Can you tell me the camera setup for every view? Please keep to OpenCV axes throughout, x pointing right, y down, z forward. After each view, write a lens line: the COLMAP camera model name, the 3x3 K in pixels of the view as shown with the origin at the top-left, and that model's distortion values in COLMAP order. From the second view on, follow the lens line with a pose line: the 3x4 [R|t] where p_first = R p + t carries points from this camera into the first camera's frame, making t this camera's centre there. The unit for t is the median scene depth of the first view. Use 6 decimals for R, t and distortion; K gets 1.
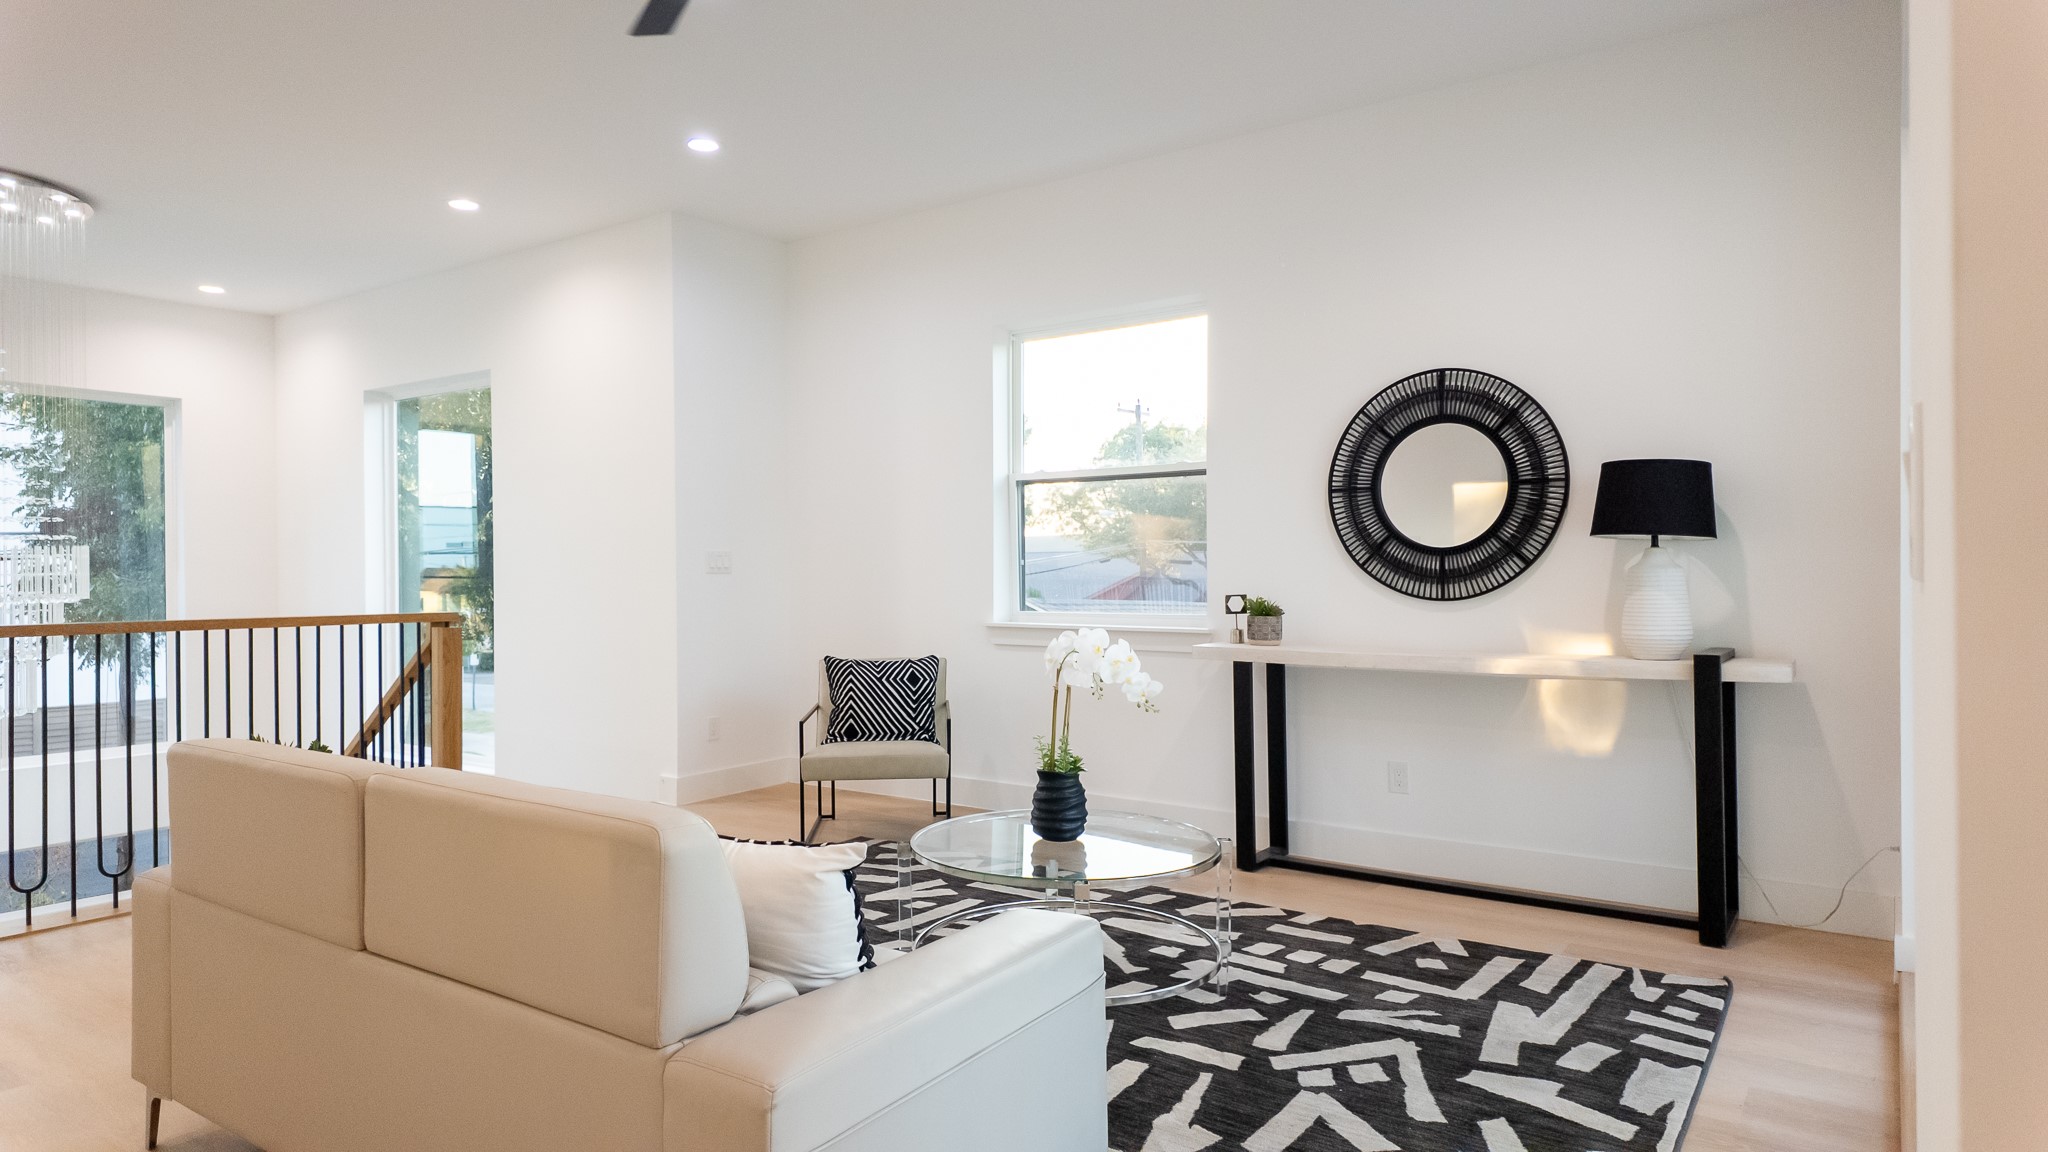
lens RADIAL K [[1204.4, 0, 1024.0], [0, 1204.4, 576.0], [0, 0, 1]] dist [0.000835, -0.001512]
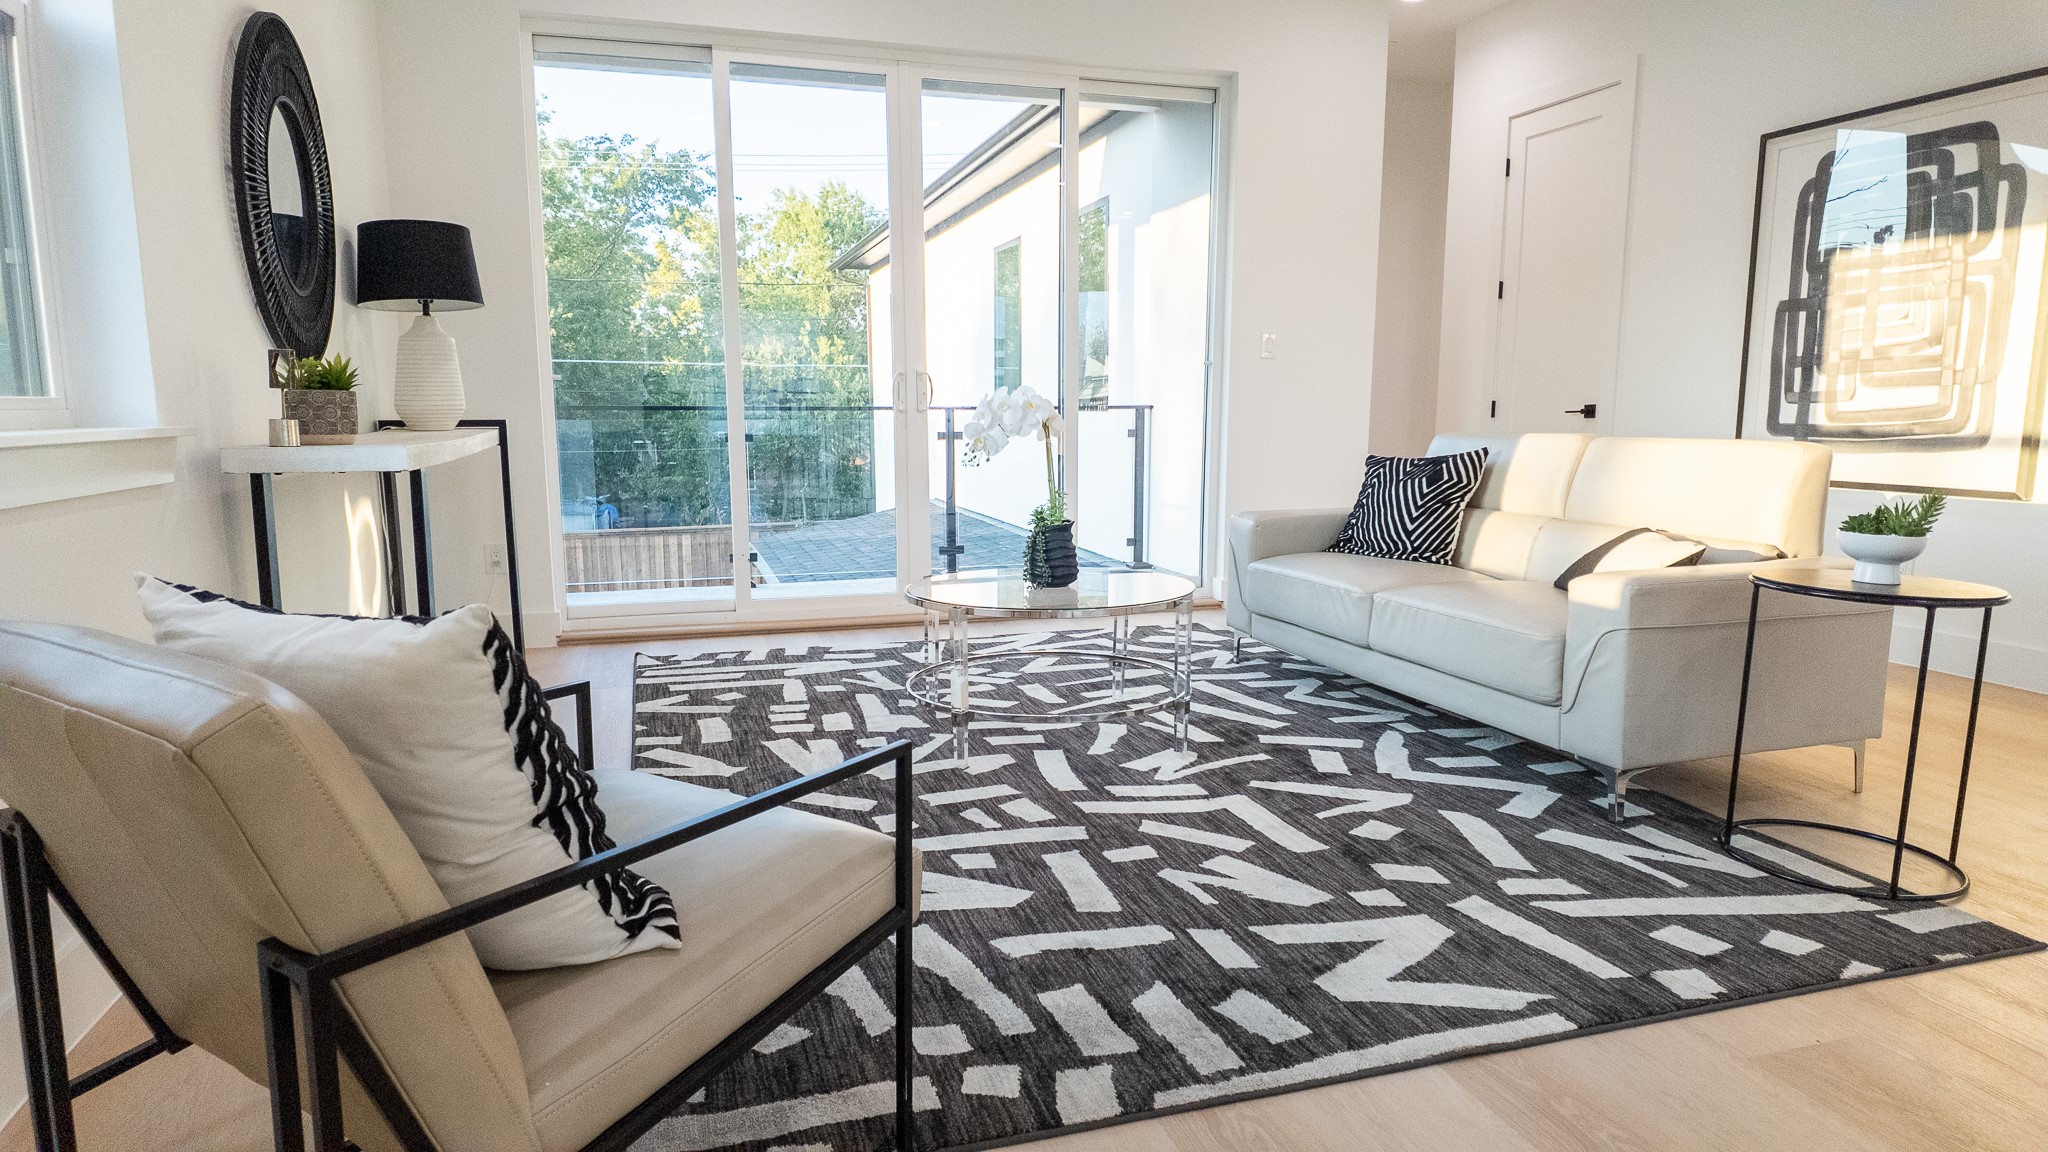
lens RADIAL K [[1204.4, 0, 1024.0], [0, 1204.4, 576.0], [0, 0, 1]] dist [0.000835, -0.001512]
pose [[-0.800253, -0.078255, 0.594535, -0.493573], [0.005742, 0.990403, 0.138089, 0.055566], [-0.599636, 0.113920, -0.792123, 1.583257]]
